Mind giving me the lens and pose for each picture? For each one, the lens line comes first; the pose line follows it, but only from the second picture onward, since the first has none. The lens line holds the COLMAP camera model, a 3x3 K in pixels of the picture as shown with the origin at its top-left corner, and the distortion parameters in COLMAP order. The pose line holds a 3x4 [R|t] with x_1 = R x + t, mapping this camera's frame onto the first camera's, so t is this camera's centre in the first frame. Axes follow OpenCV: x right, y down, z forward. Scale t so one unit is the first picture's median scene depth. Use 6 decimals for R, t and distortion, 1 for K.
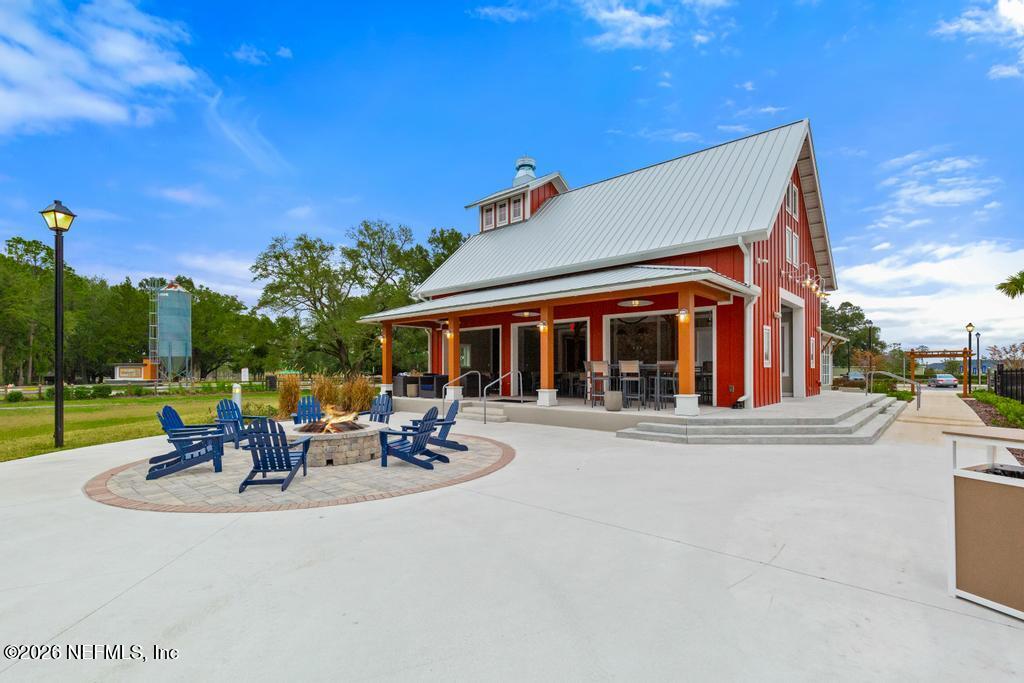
lens RADIAL K [[476.2, 0, 512.1], [0, 476.2, 365.1], [0, 0, 1]] dist [0.000710, 0.000103]
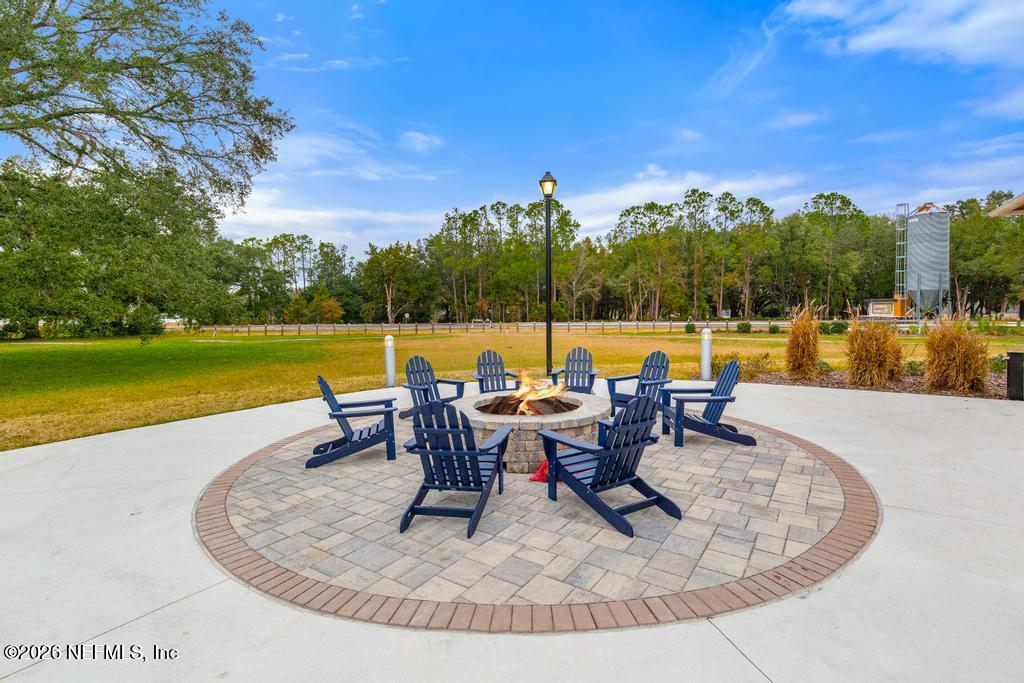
lens RADIAL K [[463.2, 0, 512.0], [0, 463.2, 341.5], [0, 0, 1]] dist [-0.000205, 0.000130]
pose [[0.127113, 0.065767, -0.989706, 0.255001], [0.023969, 0.997304, 0.069350, -0.006973], [0.991599, -0.032538, 0.125194, 0.882156]]
